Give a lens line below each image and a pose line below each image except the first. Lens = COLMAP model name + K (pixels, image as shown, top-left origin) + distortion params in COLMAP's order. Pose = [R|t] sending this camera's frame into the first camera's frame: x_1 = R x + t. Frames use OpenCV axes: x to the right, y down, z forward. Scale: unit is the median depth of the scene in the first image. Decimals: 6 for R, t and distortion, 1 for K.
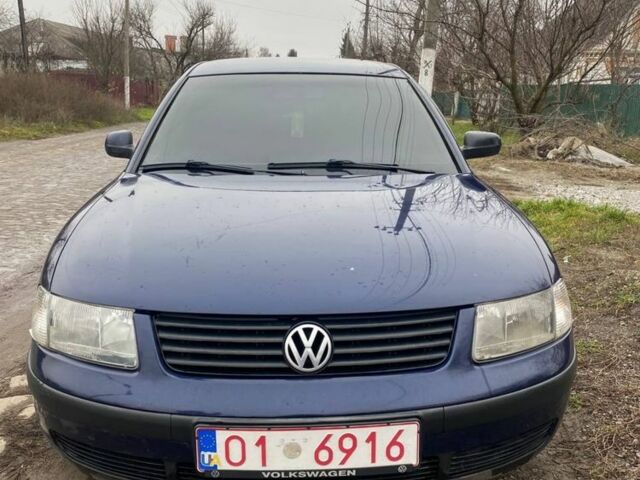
lens RADIAL K [[626.5, 0, 320.0], [0, 626.5, 240.0], [0, 0, 1]] dist [0.112680, -0.254588]
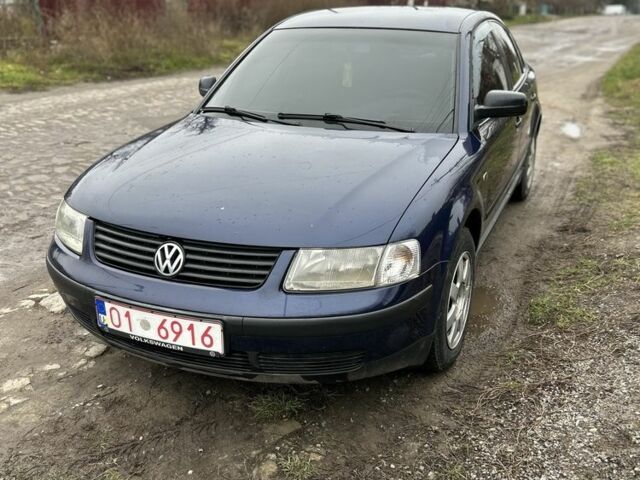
lens RADIAL K [[626.5, 0, 320.0], [0, 626.5, 240.0], [0, 0, 1]] dist [0.112680, -0.254588]
pose [[0.901859, 0.149686, -0.405270, 0.860773], [-0.096818, 0.984226, 0.148072, -0.115107], [0.421042, -0.094302, 0.902126, -0.133065]]
